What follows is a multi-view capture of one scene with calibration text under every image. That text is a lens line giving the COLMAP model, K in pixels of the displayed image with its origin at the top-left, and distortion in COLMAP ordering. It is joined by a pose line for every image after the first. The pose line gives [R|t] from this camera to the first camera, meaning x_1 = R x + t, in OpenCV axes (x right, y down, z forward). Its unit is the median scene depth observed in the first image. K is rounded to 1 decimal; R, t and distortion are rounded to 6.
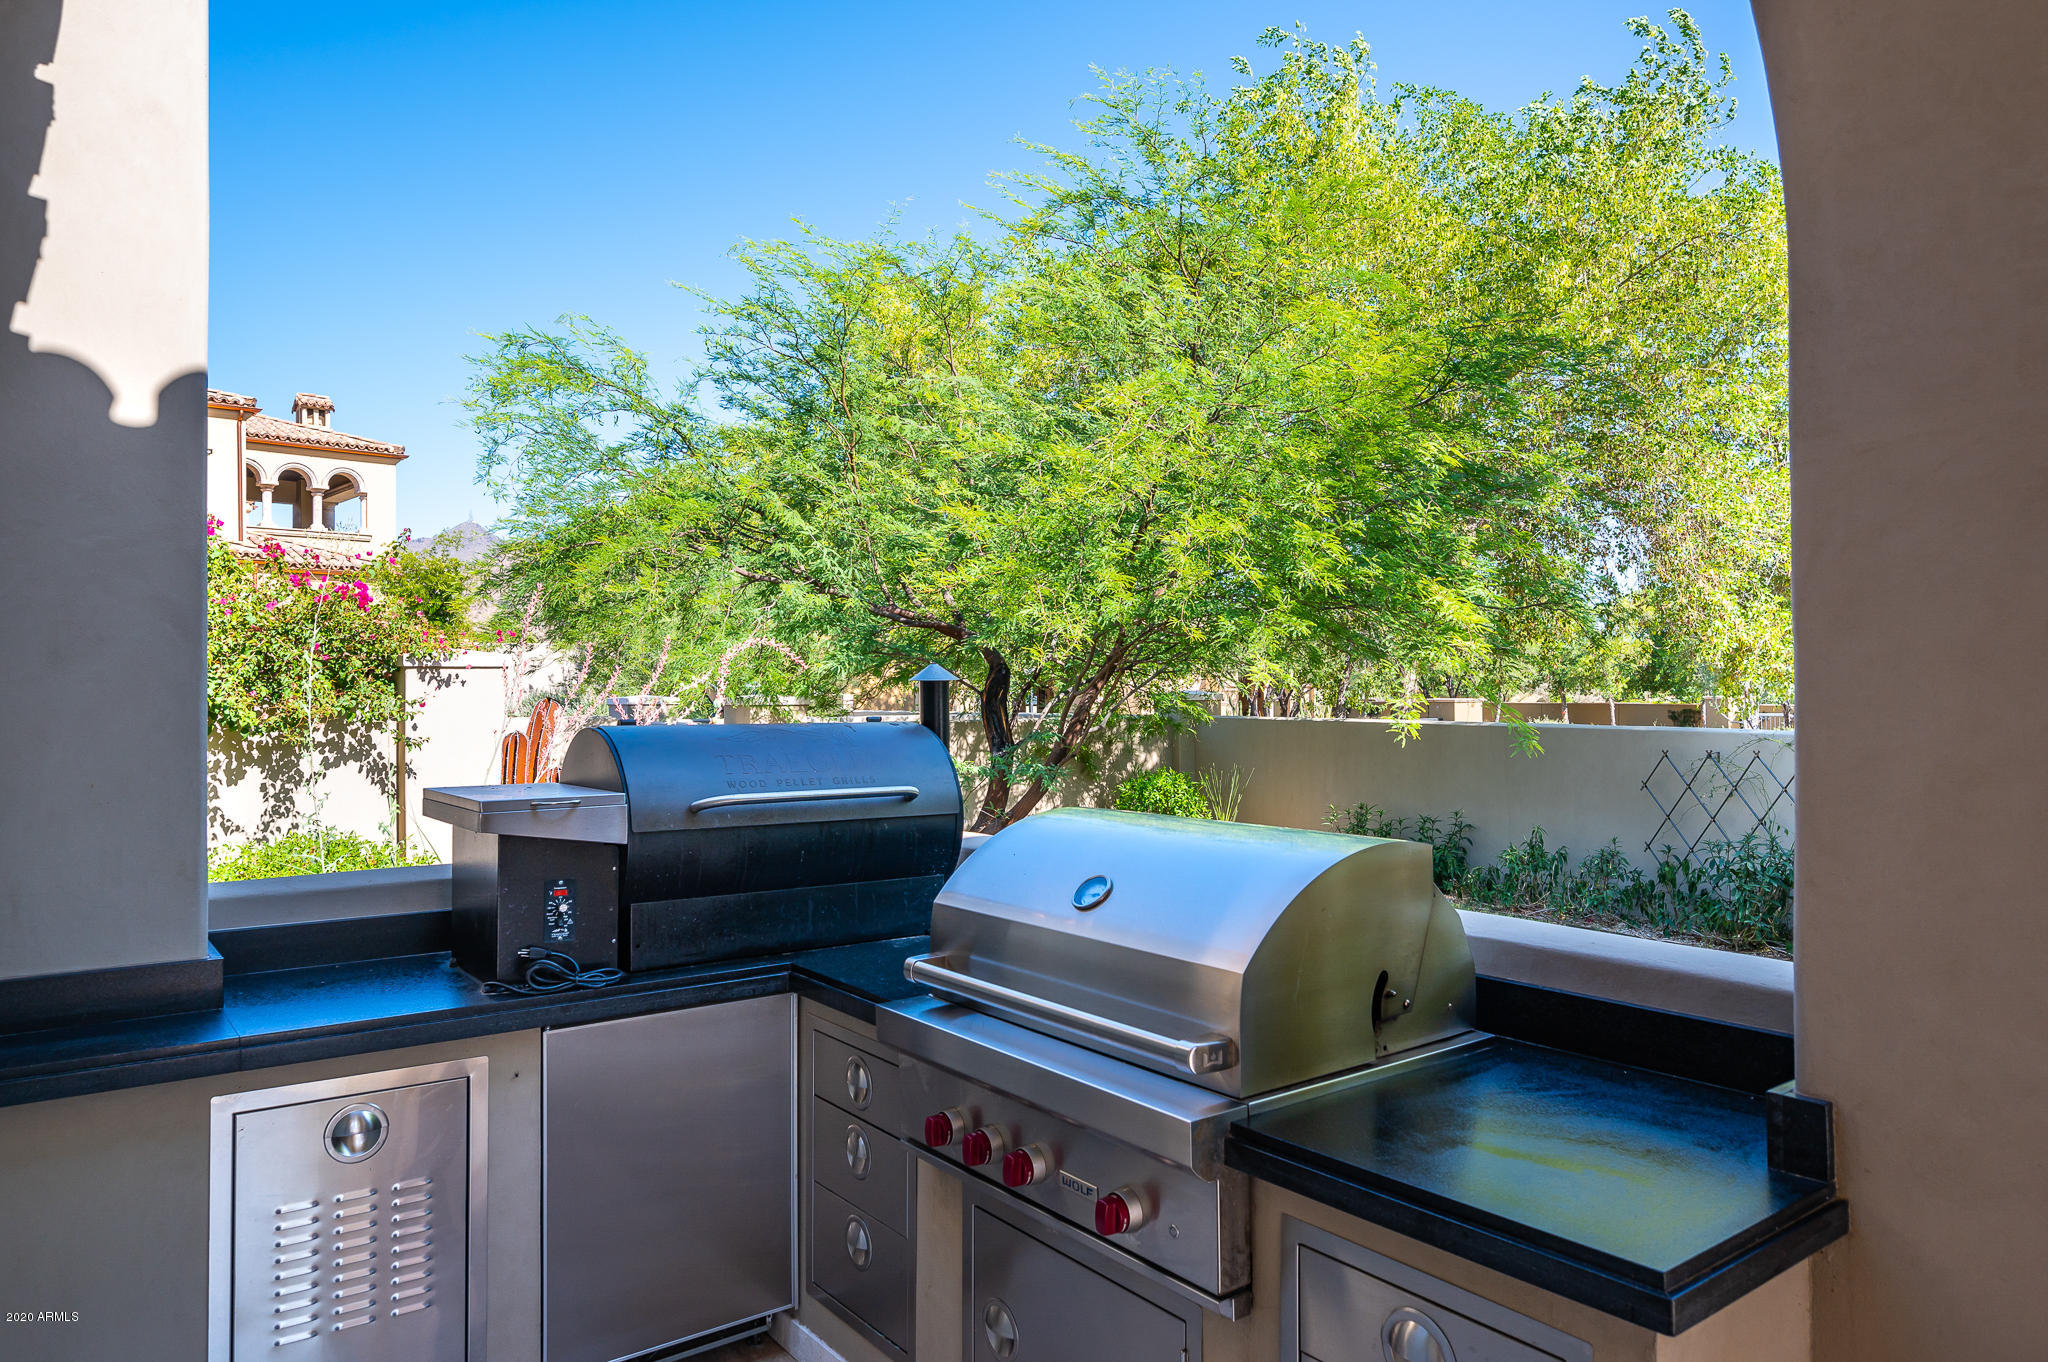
lens RADIAL K [[1292.7, 0, 1024.0], [0, 1292.7, 681.0], [0, 0, 1]] dist [-0.047309, -0.000211]
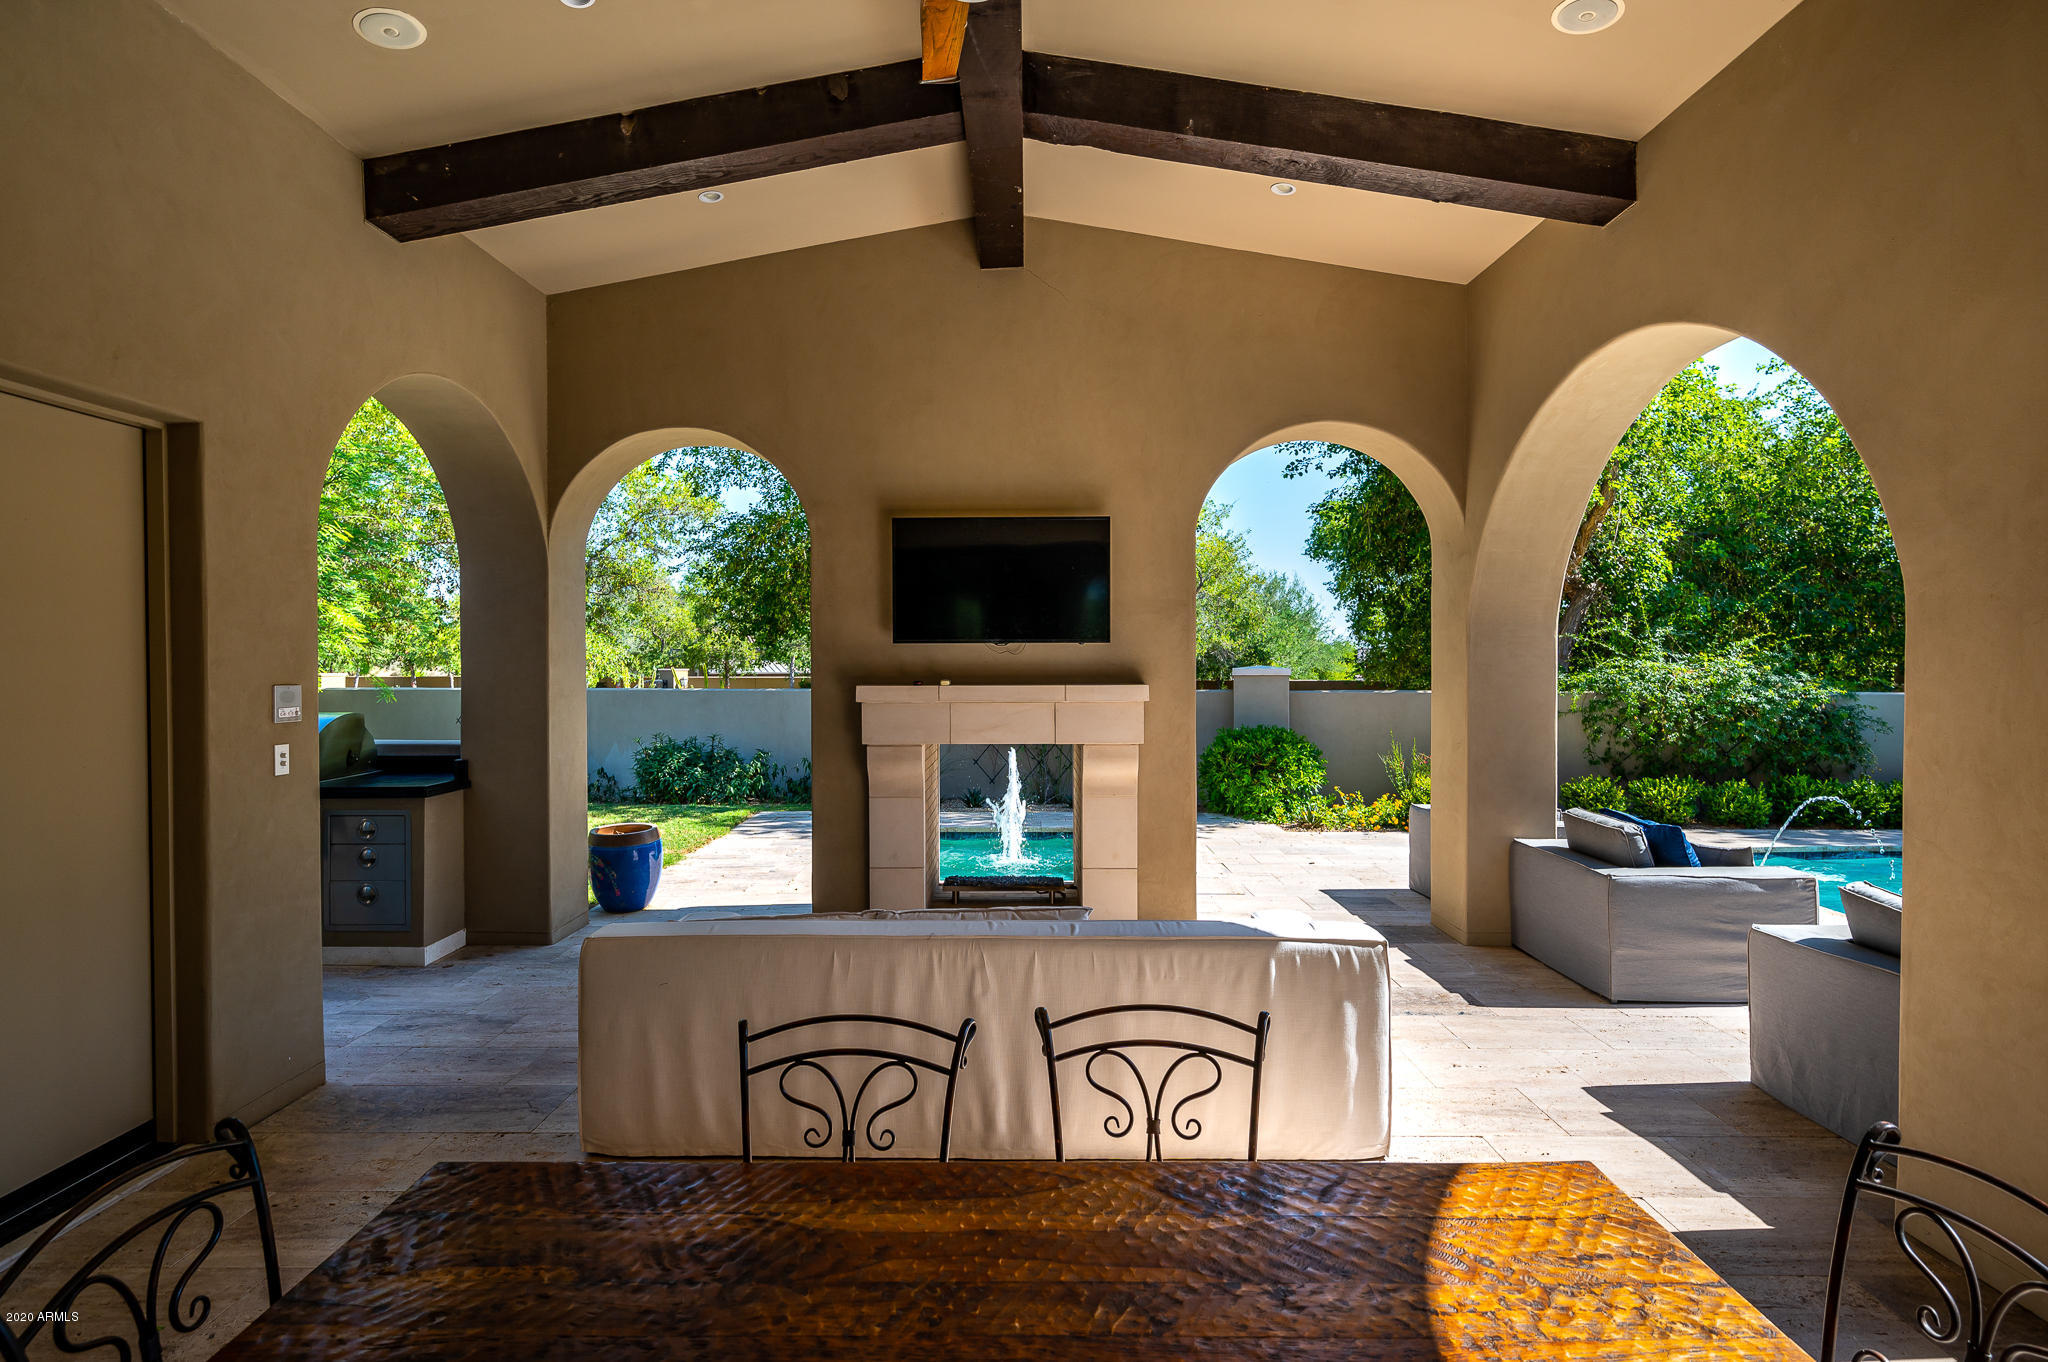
lens RADIAL K [[1045.1, 0, 1024.0], [0, 1045.1, 681.0], [0, 0, 1]] dist [-0.004561, -0.001217]
pose [[0.600150, -0.007678, 0.799851, -0.157793], [-0.008363, 0.999839, 0.015873, -0.001344], [-0.799844, -0.016215, 0.599989, -0.384677]]
